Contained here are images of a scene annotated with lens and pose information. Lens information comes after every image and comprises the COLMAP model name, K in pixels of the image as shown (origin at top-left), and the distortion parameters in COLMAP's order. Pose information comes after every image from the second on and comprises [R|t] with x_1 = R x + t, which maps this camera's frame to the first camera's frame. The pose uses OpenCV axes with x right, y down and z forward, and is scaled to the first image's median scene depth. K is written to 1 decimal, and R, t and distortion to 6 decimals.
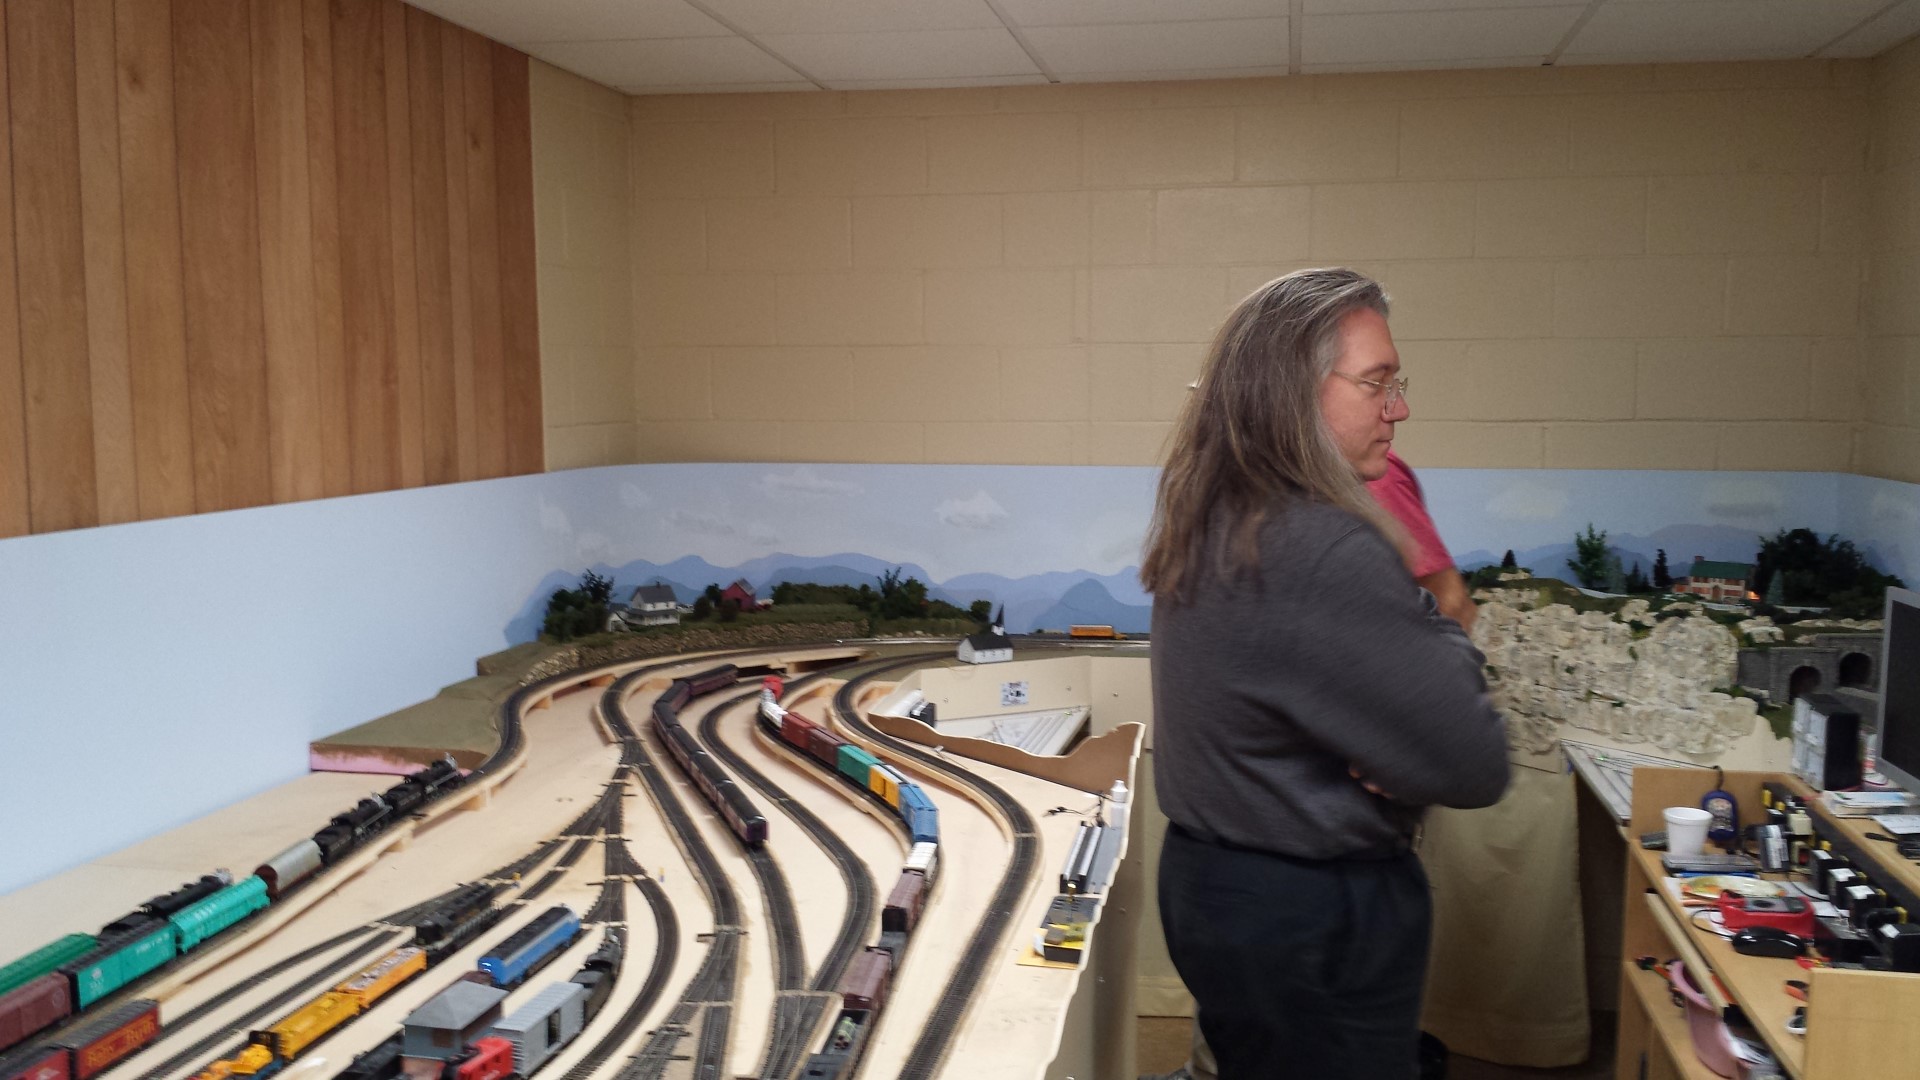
lens RADIAL K [[1766.2, 0, 960.0], [0, 1766.2, 551.6], [0, 0, 1]] dist [0.148968, -0.383010]
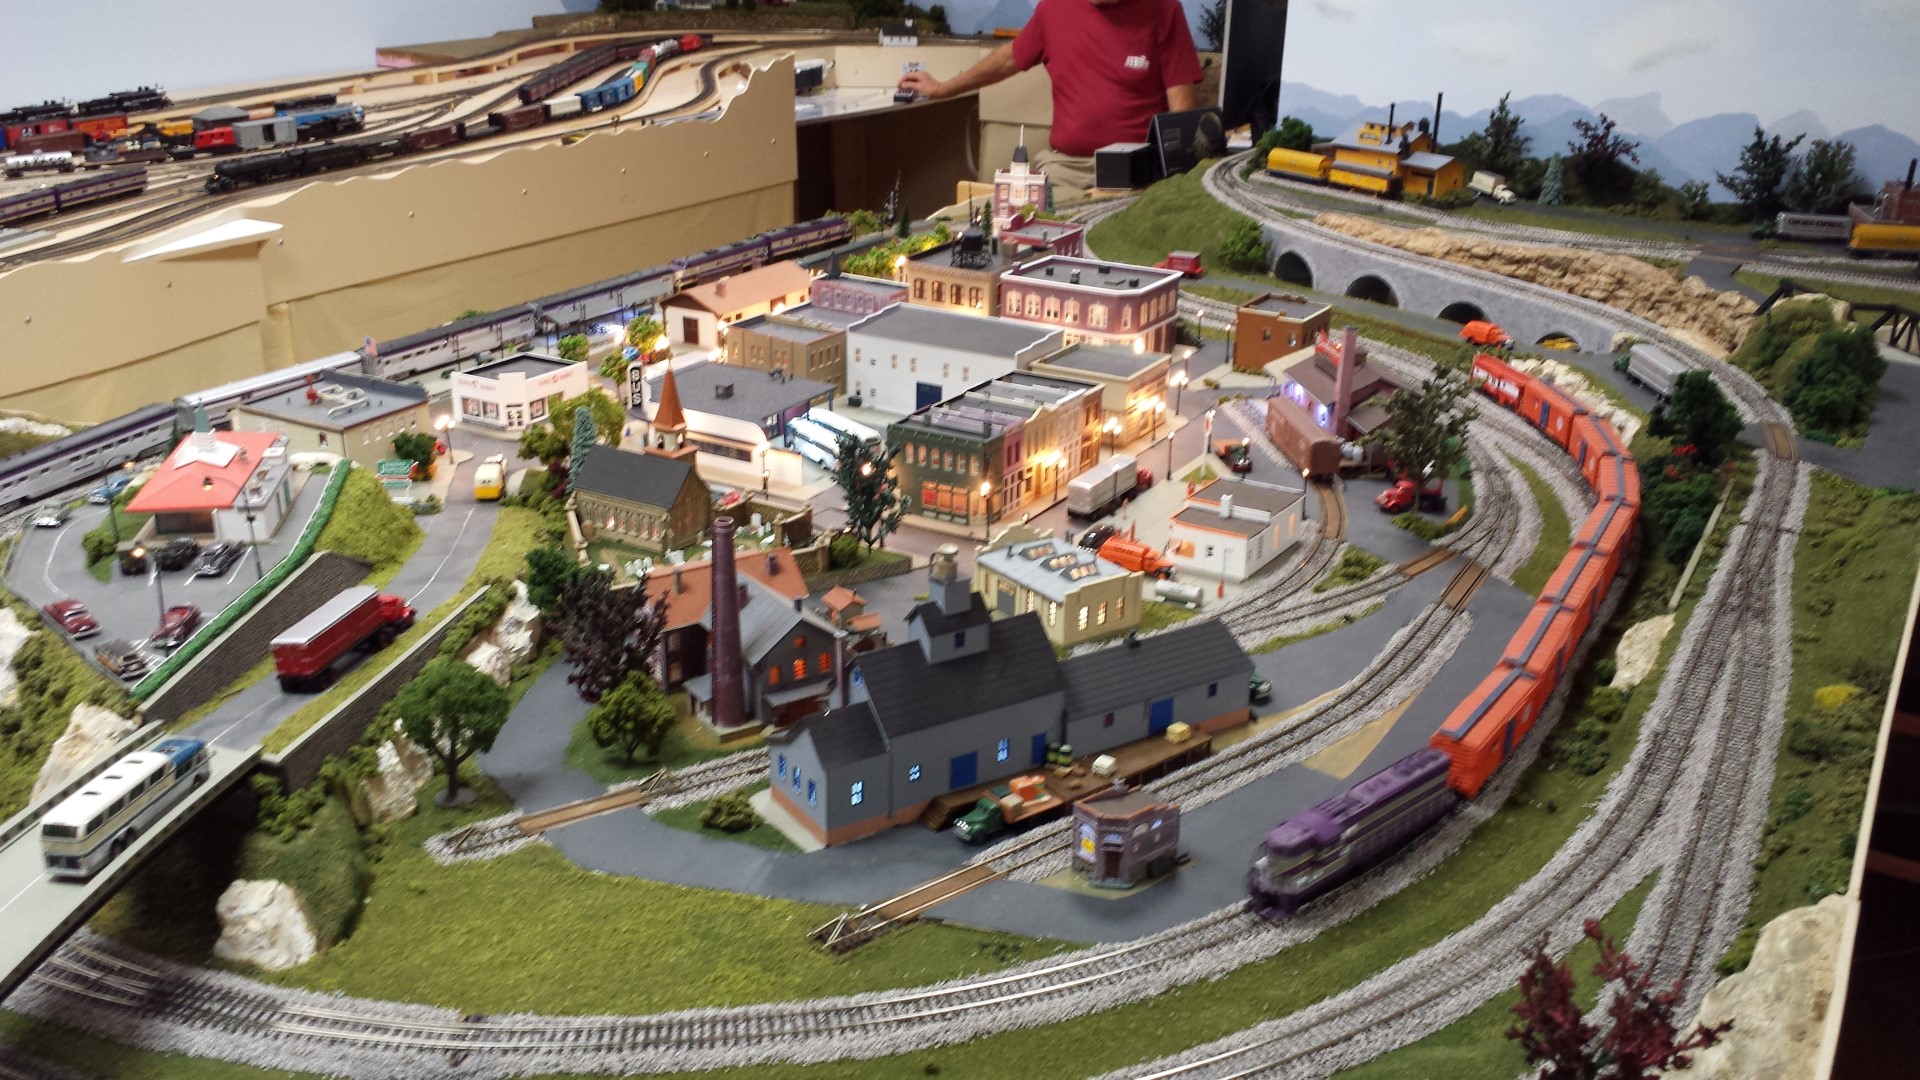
lens RADIAL K [[1766.2, 0, 960.0], [0, 1766.2, 551.6], [0, 0, 1]] dist [0.148968, -0.383010]
pose [[0.943682, 0.133926, -0.302536, 0.624341], [-0.047136, 0.959504, 0.277723, 0.062108], [0.327479, -0.247822, 0.911780, -0.387138]]
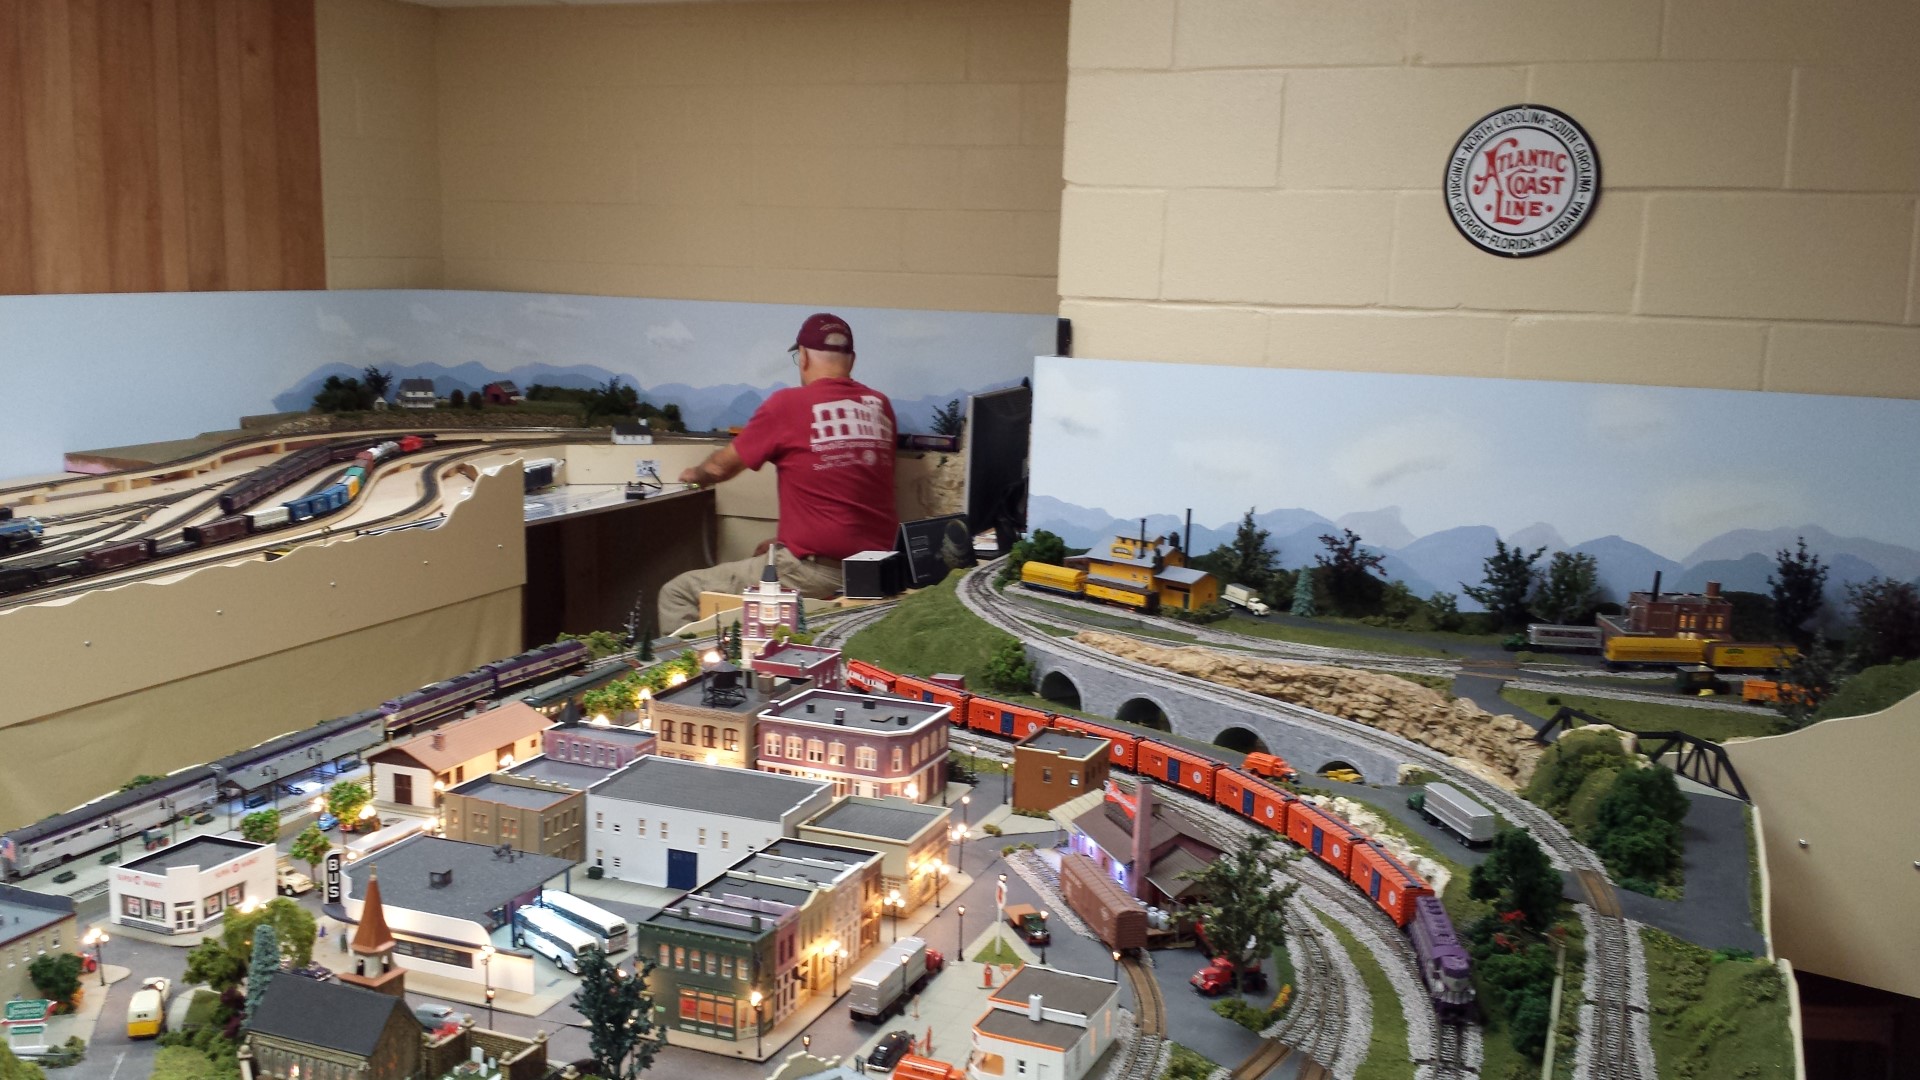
lens RADIAL K [[1766.2, 0, 960.0], [0, 1766.2, 551.6], [0, 0, 1]] dist [0.148968, -0.383010]
pose [[0.982645, 0.055727, -0.176928, 0.597203], [-0.043789, 0.996538, 0.070679, 0.044402], [0.180254, -0.061705, 0.981683, -0.333815]]
